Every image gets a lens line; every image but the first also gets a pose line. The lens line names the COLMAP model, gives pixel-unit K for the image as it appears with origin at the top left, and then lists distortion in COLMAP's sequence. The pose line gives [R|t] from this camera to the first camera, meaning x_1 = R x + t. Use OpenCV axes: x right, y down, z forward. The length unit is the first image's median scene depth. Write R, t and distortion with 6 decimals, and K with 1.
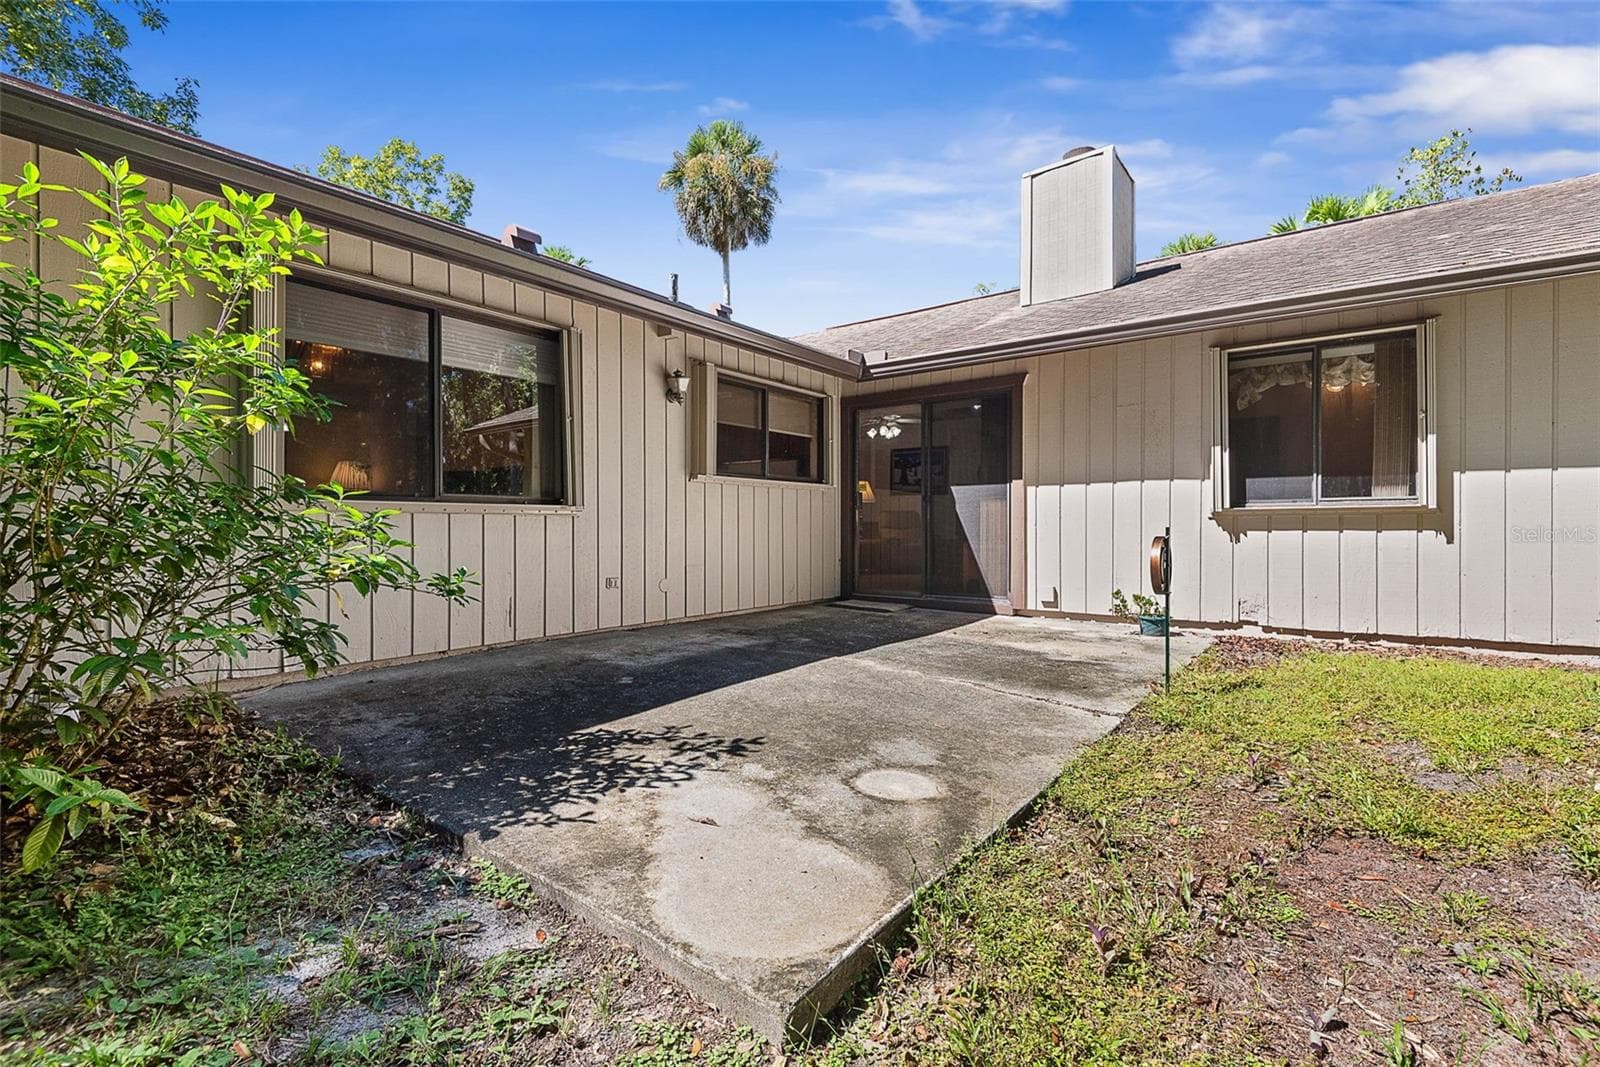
lens RADIAL K [[729.1, 0, 802.7], [0, 729.1, 523.7], [0, 0, 1]] dist [0.011136, -0.000889]
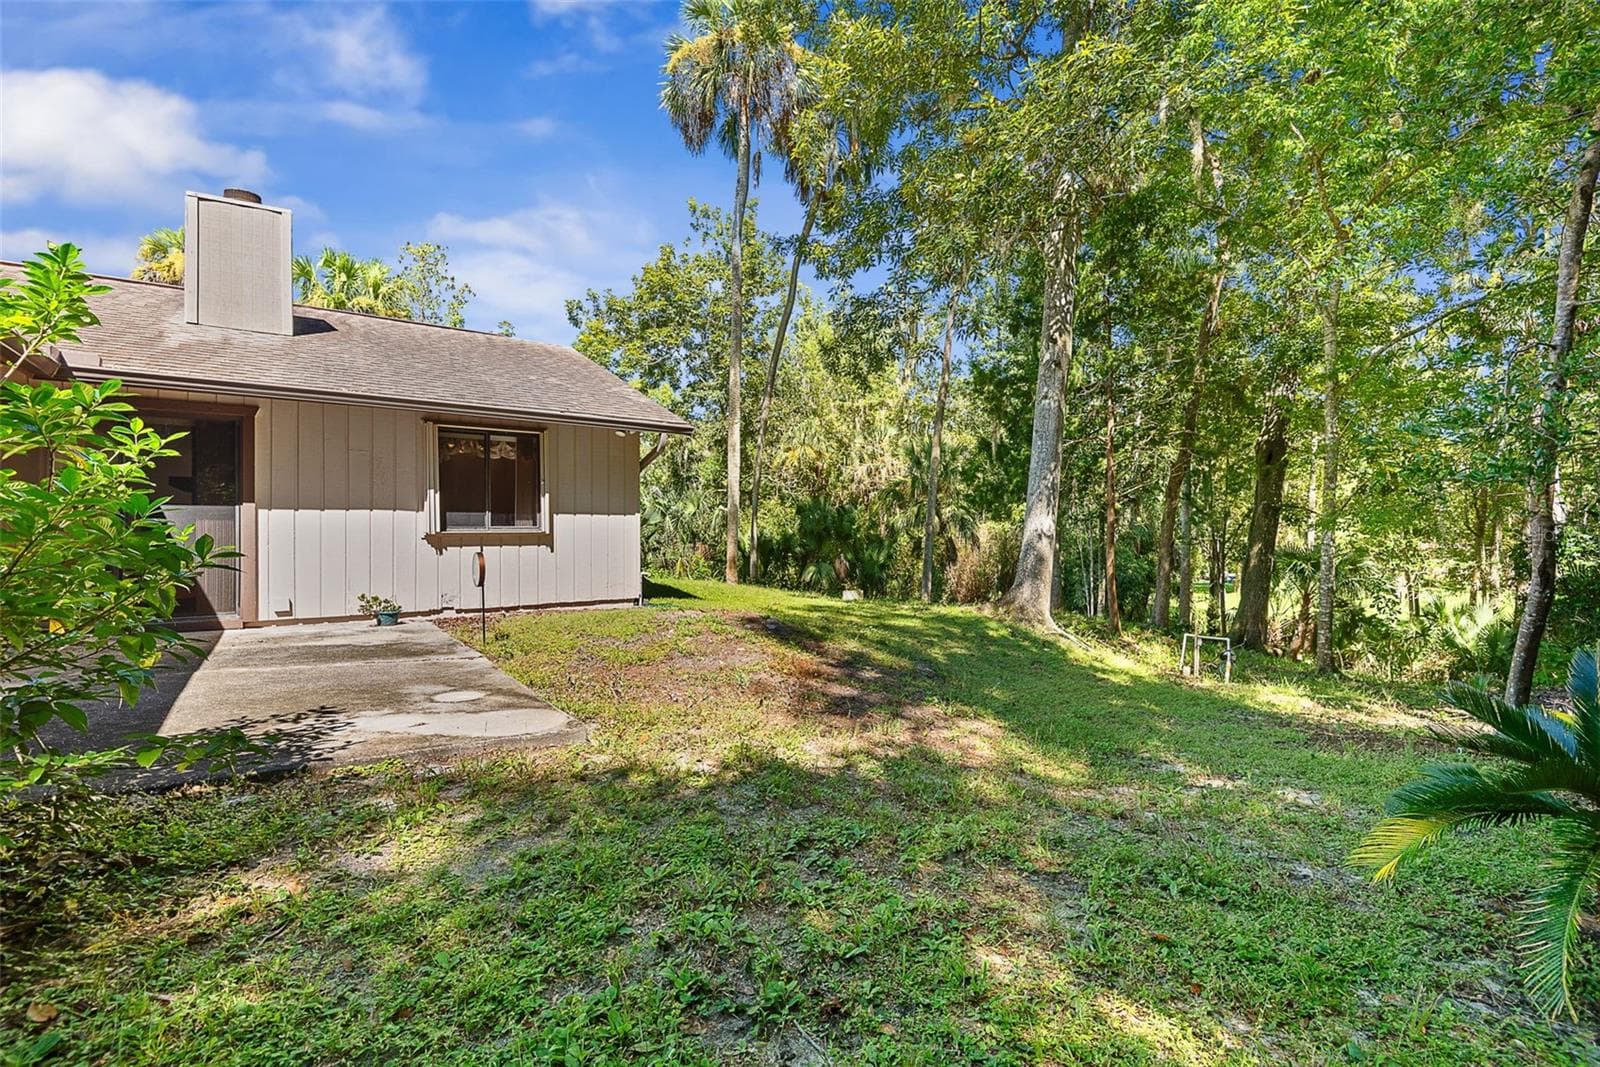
lens RADIAL K [[729.1, 0, 809.5], [0, 729.1, 535.7], [0, 0, 1]] dist [0.011136, -0.000889]
pose [[0.303591, -0.000194, 0.952802, -0.565683], [-0.000699, 1.000000, 0.000426, -0.013878], [-0.952802, -0.000795, 0.303591, -0.149034]]
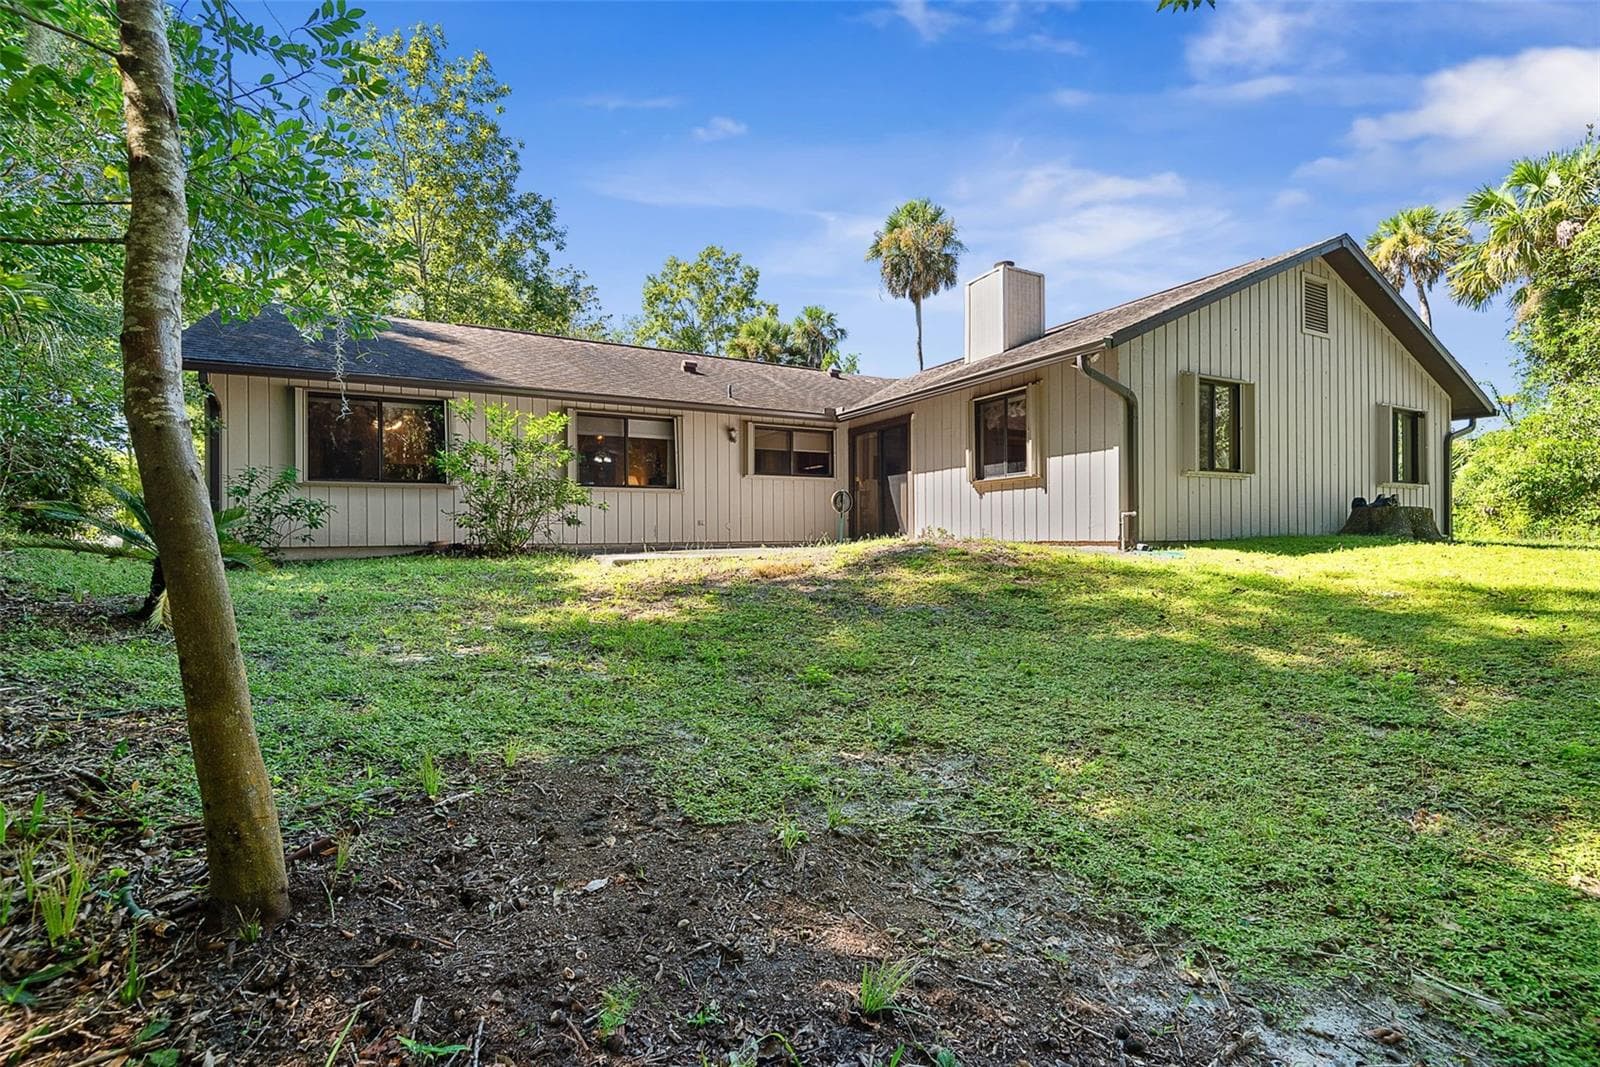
lens RADIAL K [[729.1, 0, 803.4], [0, 729.1, 529.1], [0, 0, 1]] dist [0.011136, -0.000889]
pose [[0.904623, -0.008275, -0.426133, 0.955017], [0.008632, 0.999962, -0.001095, 0.099990], [0.426126, -0.002688, 0.904660, -0.898750]]
